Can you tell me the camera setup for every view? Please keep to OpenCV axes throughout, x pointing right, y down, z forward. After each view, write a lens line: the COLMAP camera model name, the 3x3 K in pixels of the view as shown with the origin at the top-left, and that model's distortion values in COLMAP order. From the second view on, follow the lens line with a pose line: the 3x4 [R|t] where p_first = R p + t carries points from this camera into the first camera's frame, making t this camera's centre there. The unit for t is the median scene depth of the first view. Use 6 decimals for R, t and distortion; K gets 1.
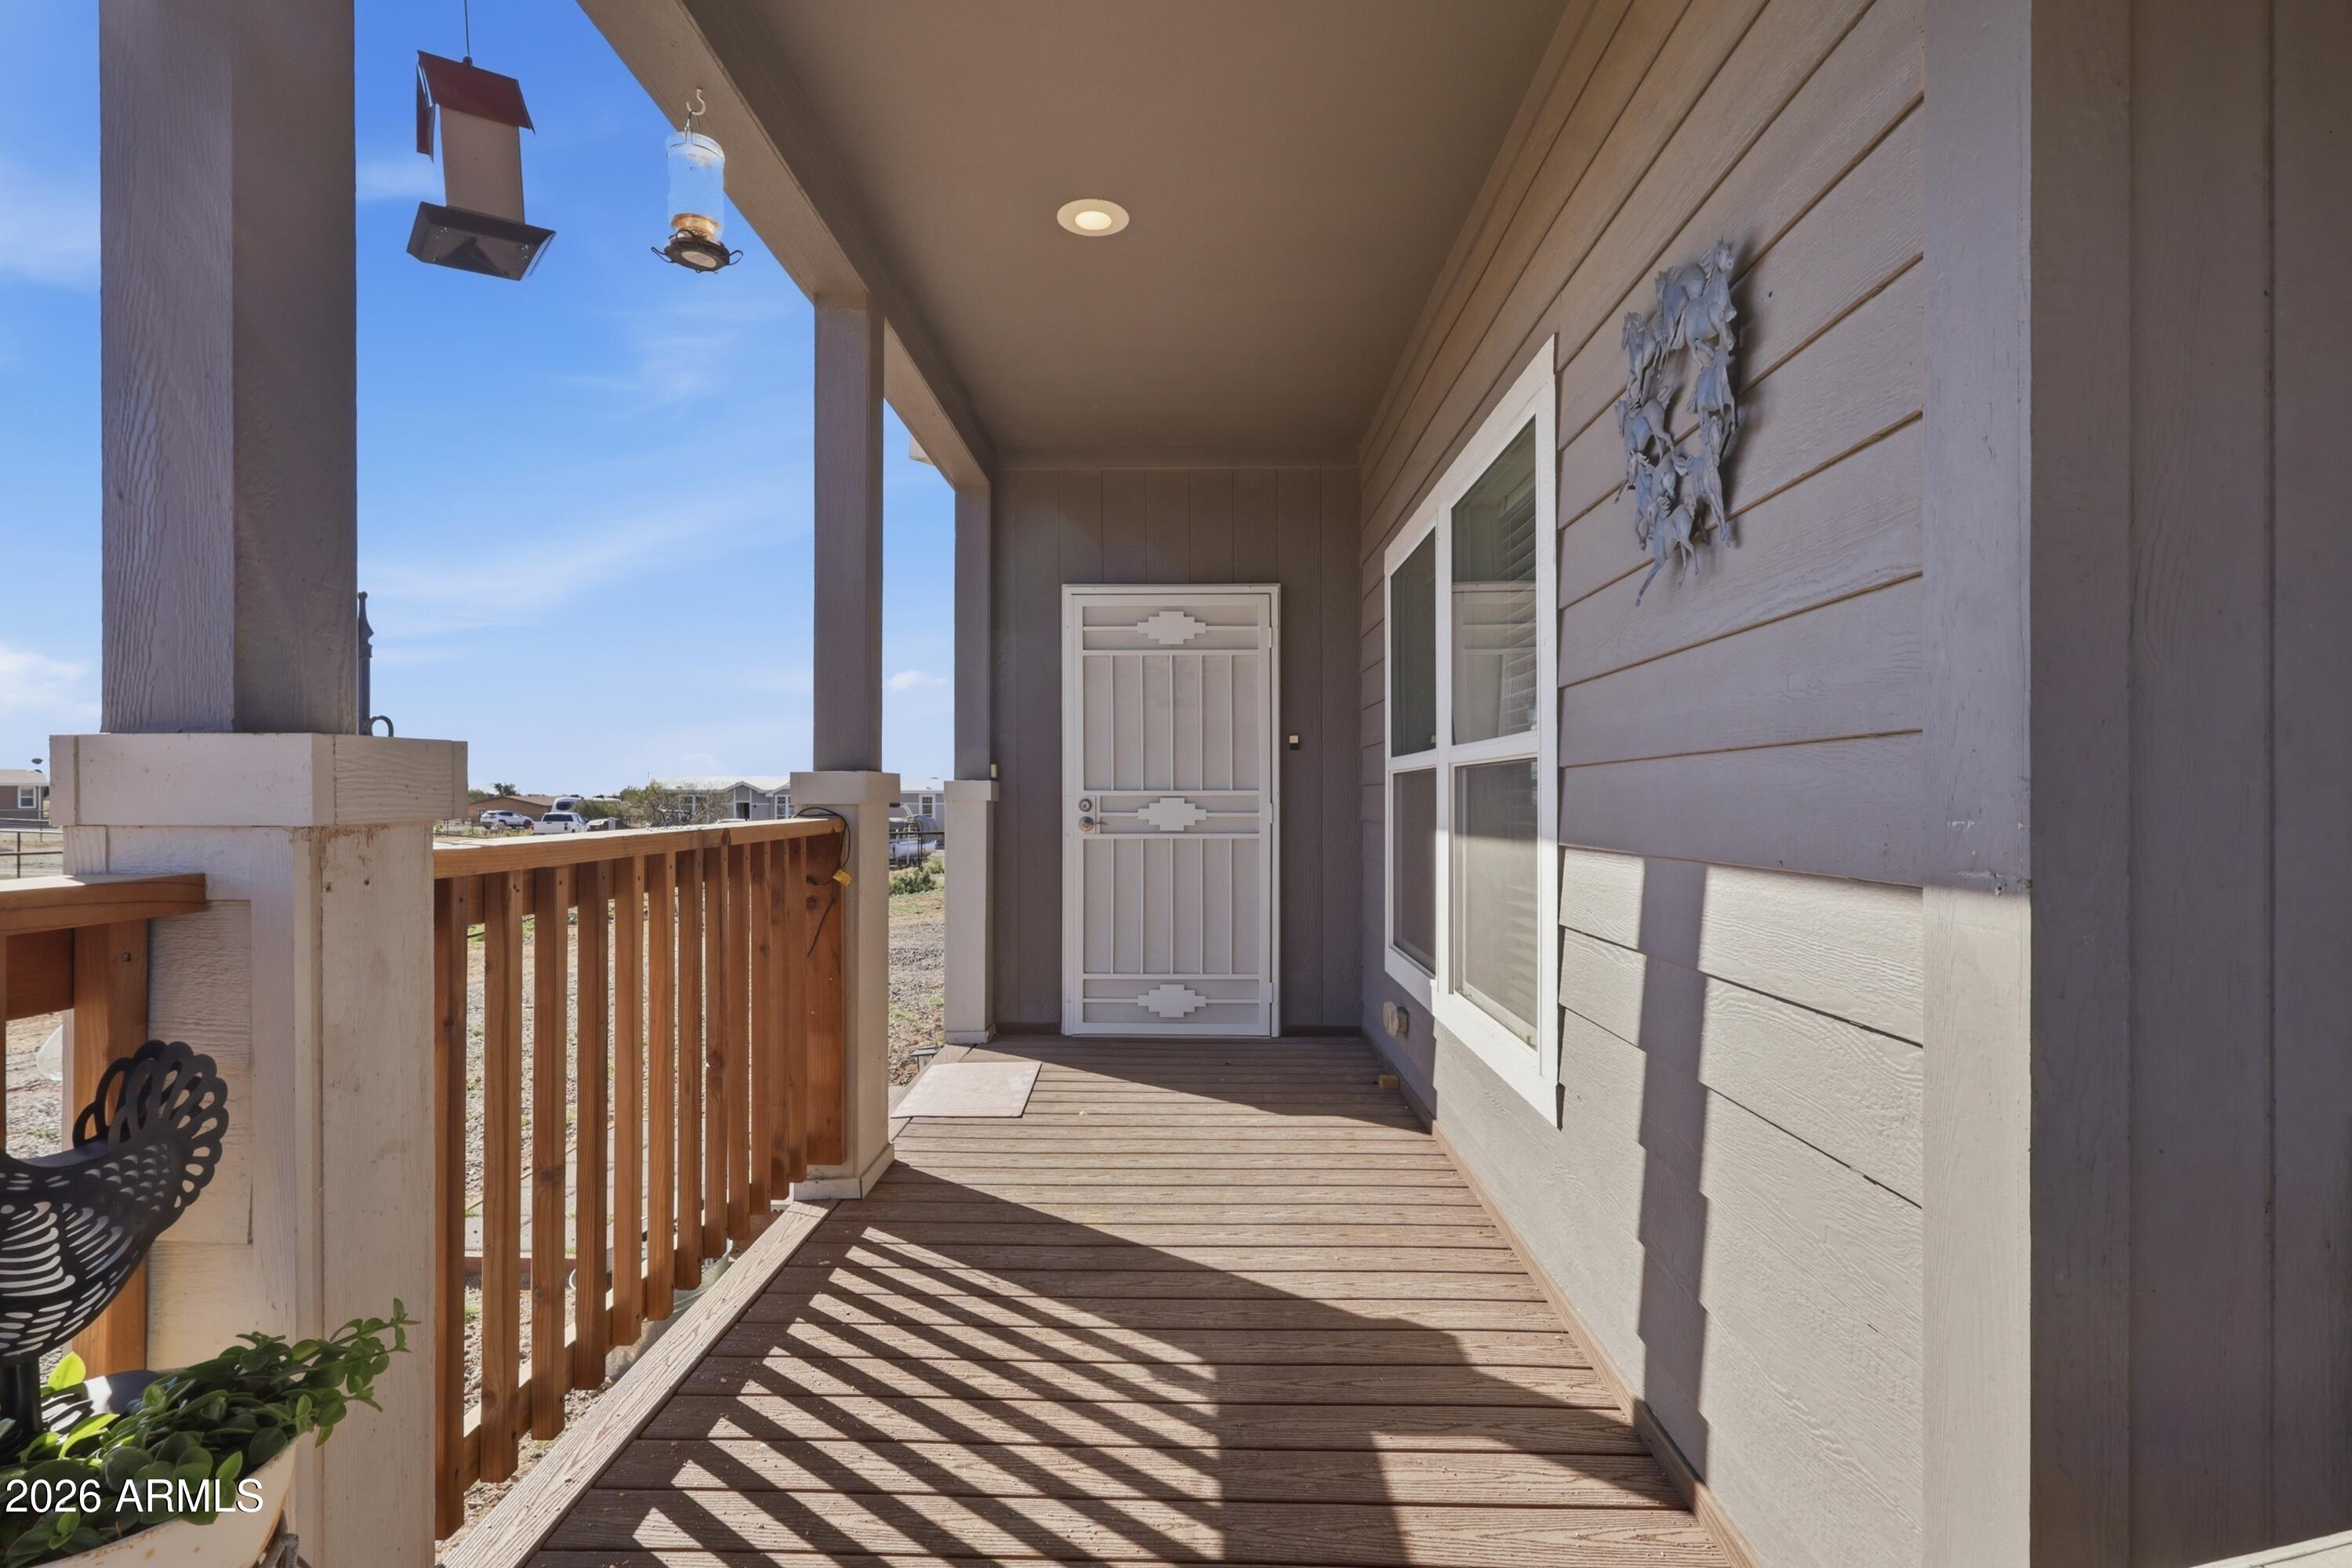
lens RADIAL K [[1114.8, 0, 1167.6], [0, 1114.8, 787.6], [0, 0, 1]] dist [0.001373, 0.000399]
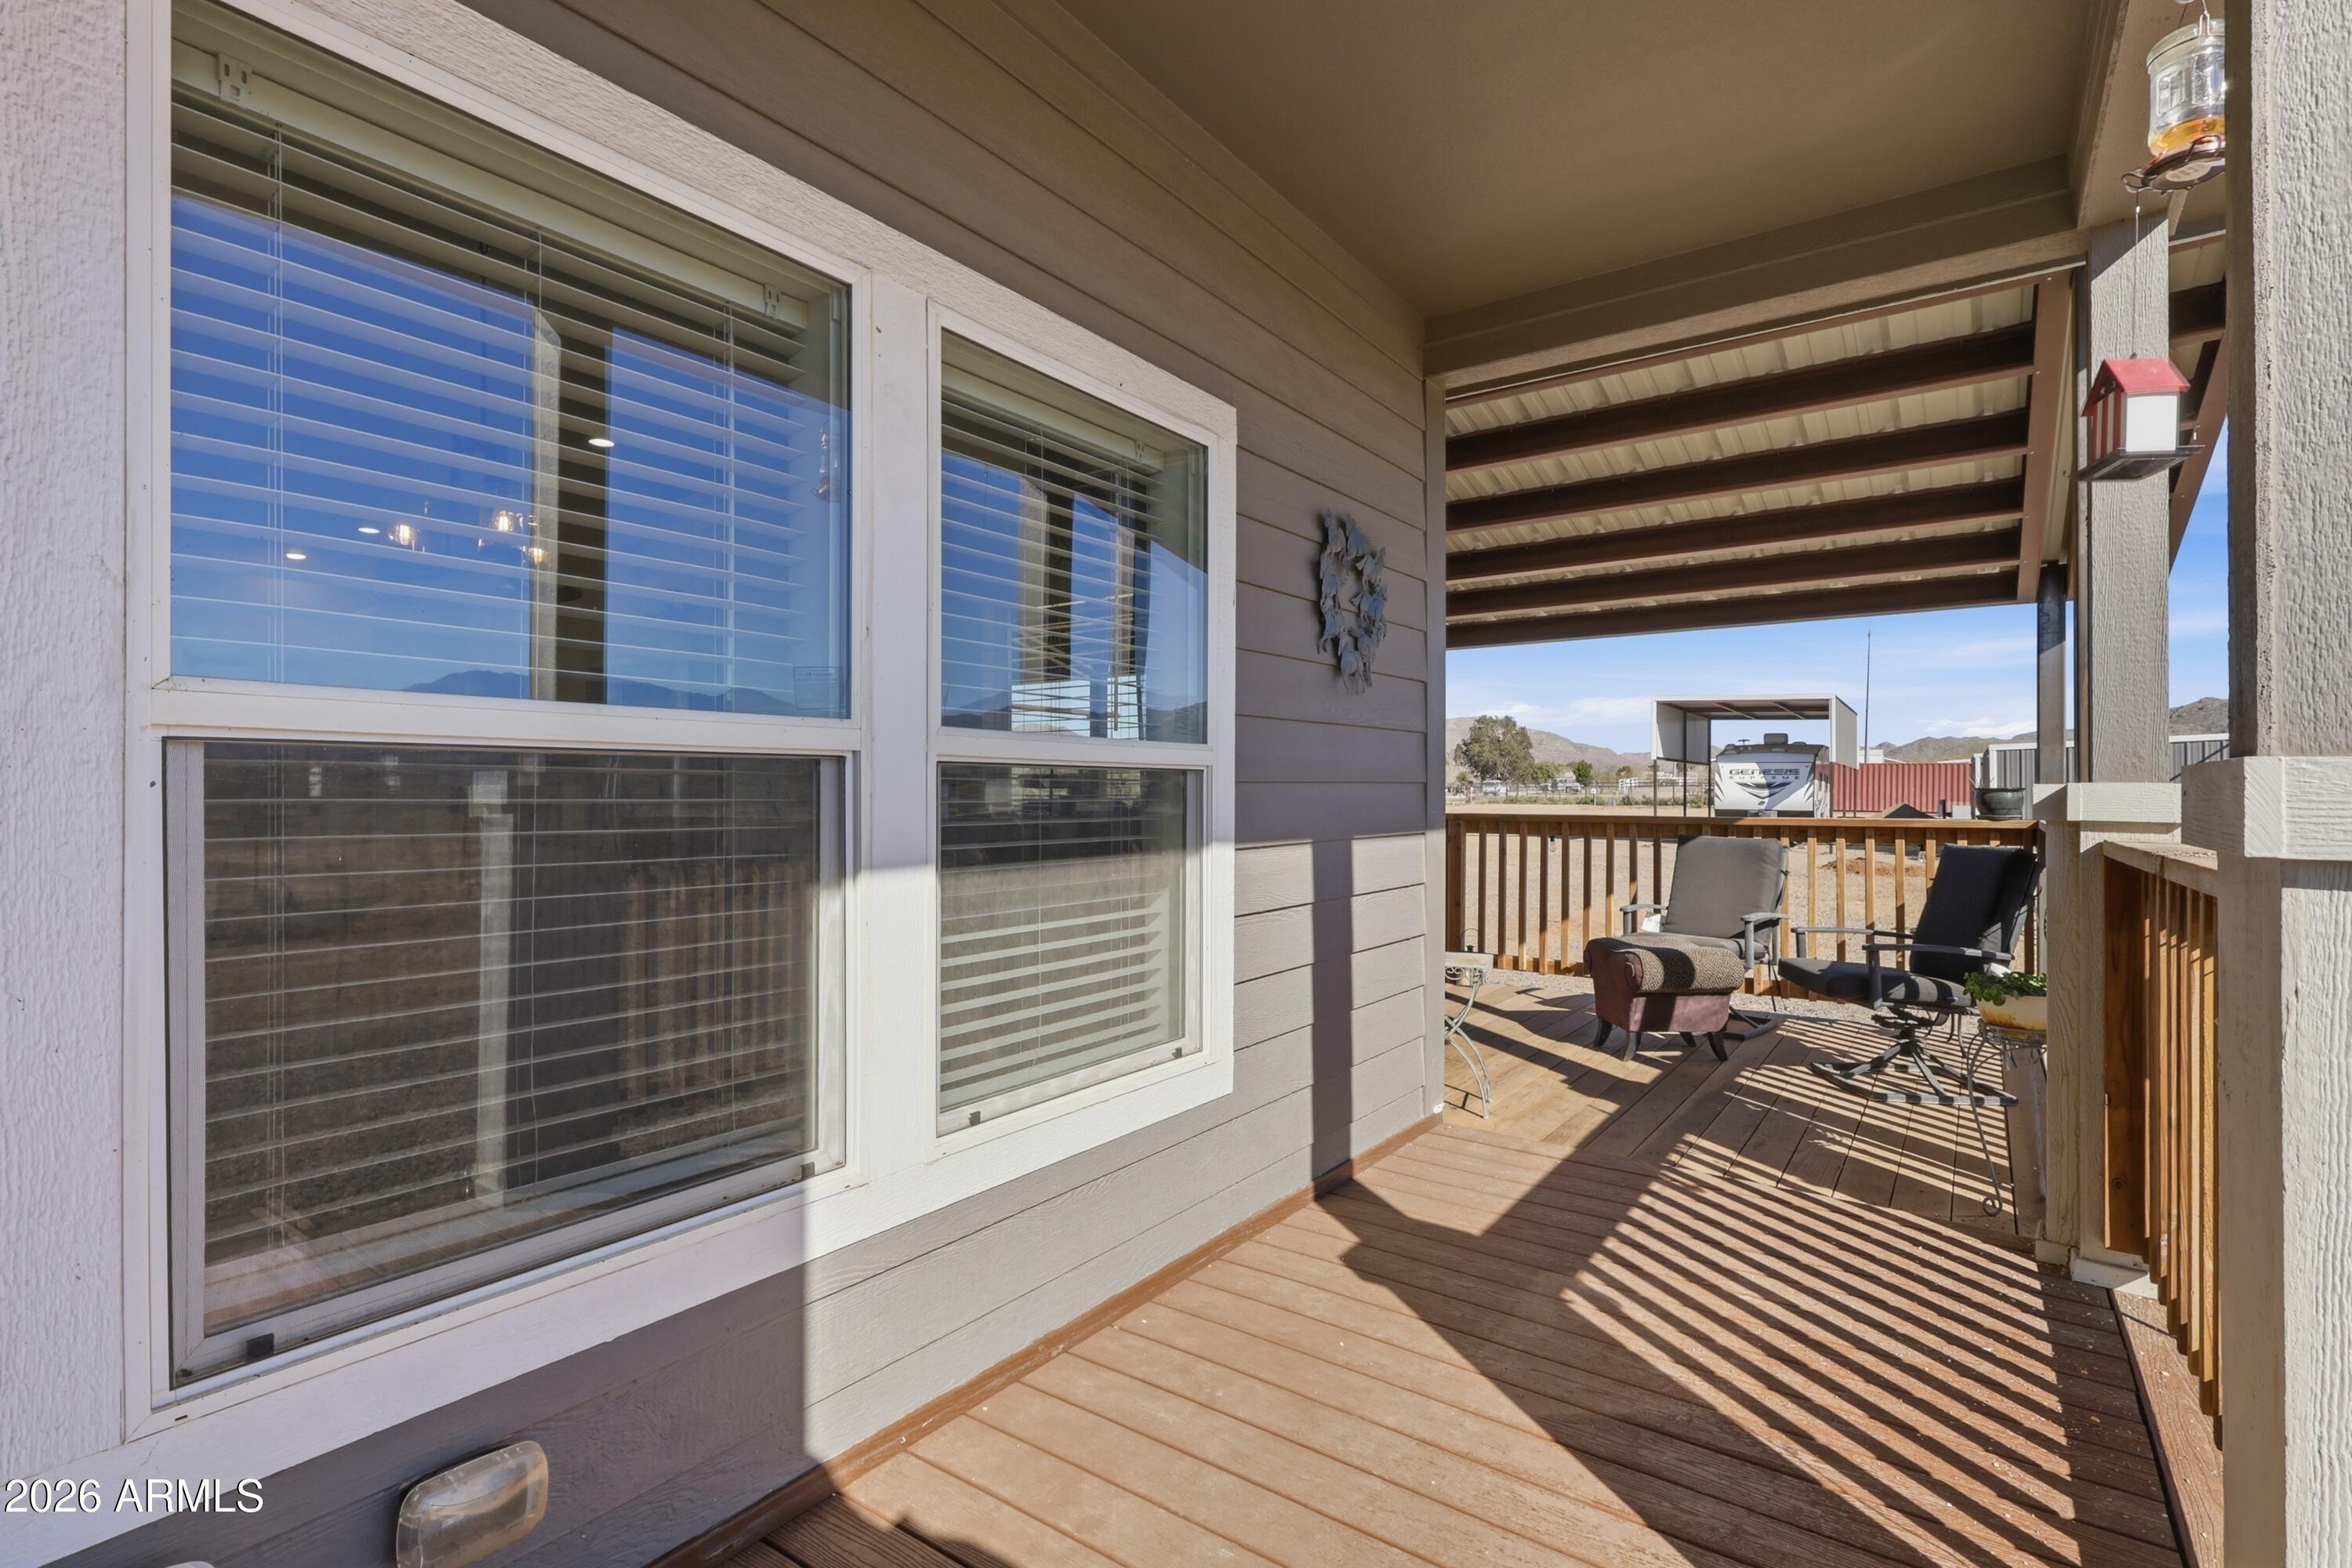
lens RADIAL K [[1098.5, 0, 1173.4], [0, 1098.5, 781.3], [0, 0, 1]] dist [0.009737, 0.000636]
pose [[-0.821378, 0.002622, 0.570379, -0.257687], [-0.010172, 0.999763, -0.019244, 0.005664], [-0.570294, -0.021609, -0.821156, 2.008999]]
